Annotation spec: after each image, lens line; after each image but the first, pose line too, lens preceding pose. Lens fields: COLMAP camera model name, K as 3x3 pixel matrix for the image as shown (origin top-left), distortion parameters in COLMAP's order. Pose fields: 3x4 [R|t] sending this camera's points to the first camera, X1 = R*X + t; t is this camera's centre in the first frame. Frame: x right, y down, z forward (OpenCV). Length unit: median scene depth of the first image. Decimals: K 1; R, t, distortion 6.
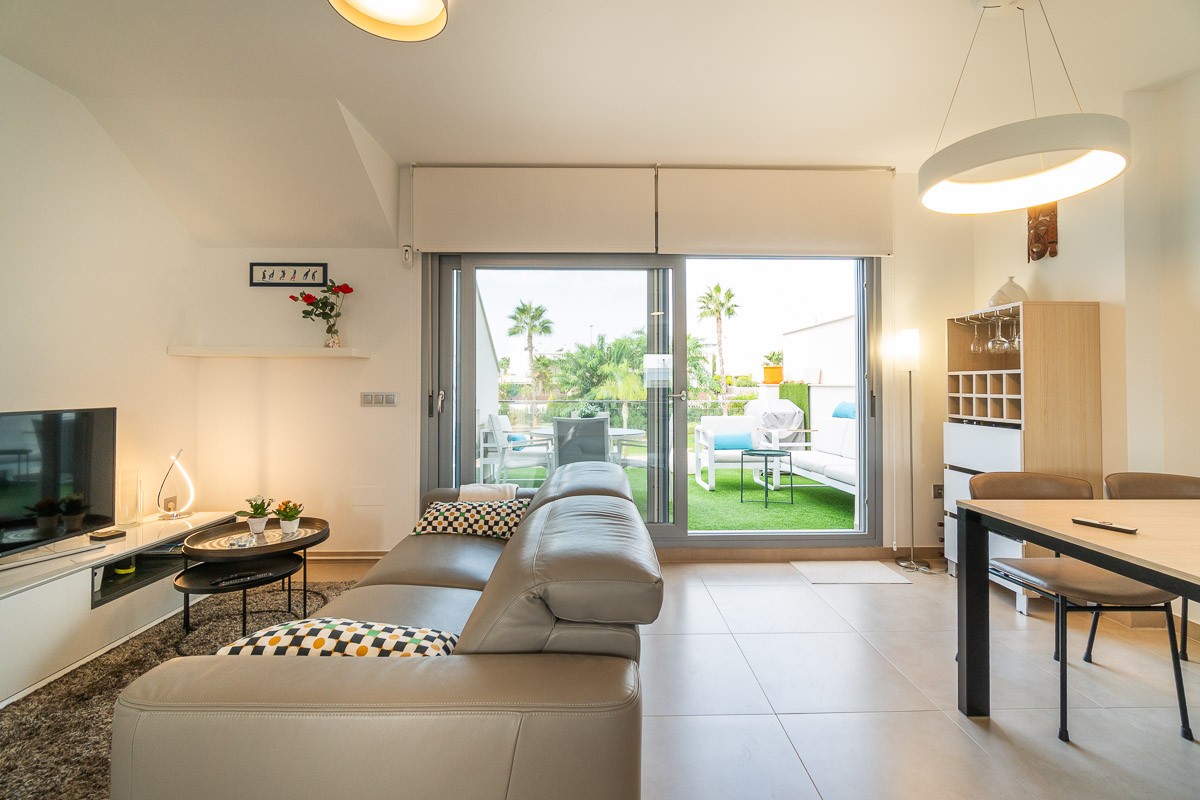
lens RADIAL K [[536.3, 0, 601.2], [0, 536.3, 378.0], [0, 0, 1]] dist [-0.001521, -0.003988]
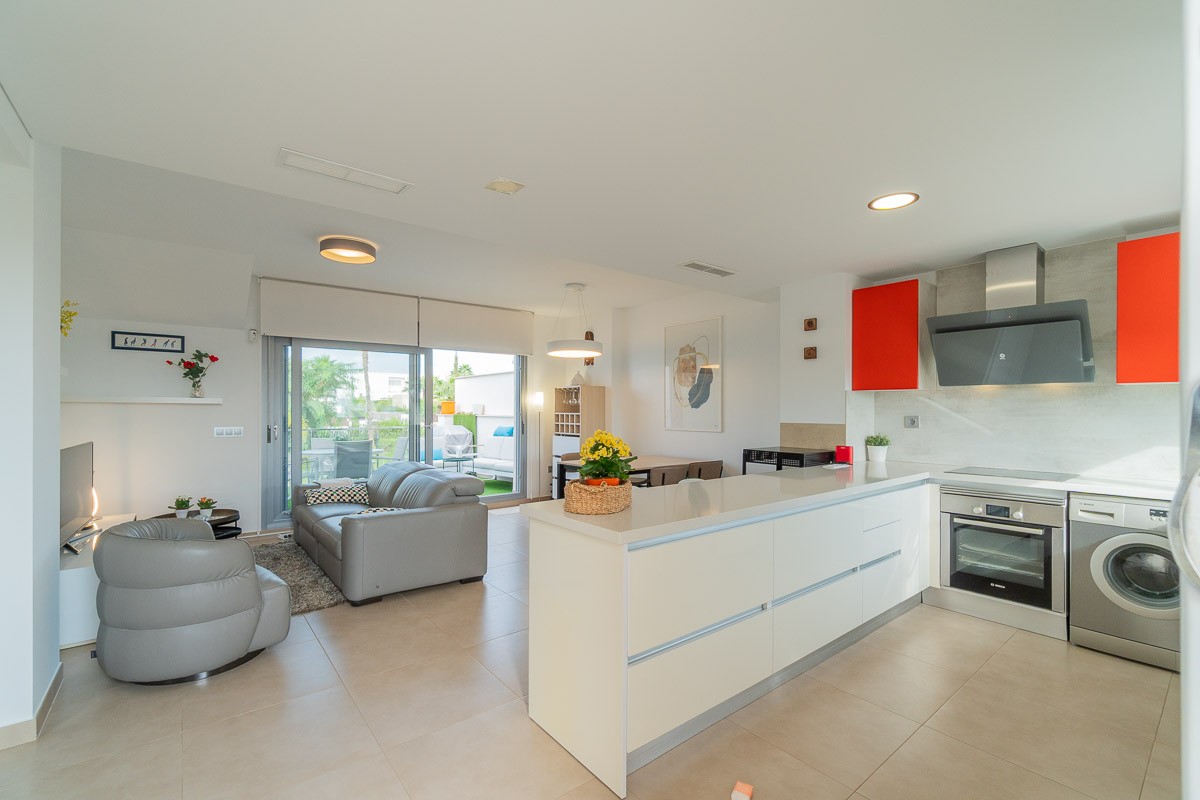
lens RADIAL K [[525.8, 0, 602.8], [0, 525.8, 398.4], [0, 0, 1]] dist [-0.000738, -0.003614]
pose [[0.783757, 0.013509, 0.620920, -0.506461], [-0.009992, 0.999908, -0.009143, -0.049179], [-0.620987, 0.000961, 0.783821, -0.766101]]
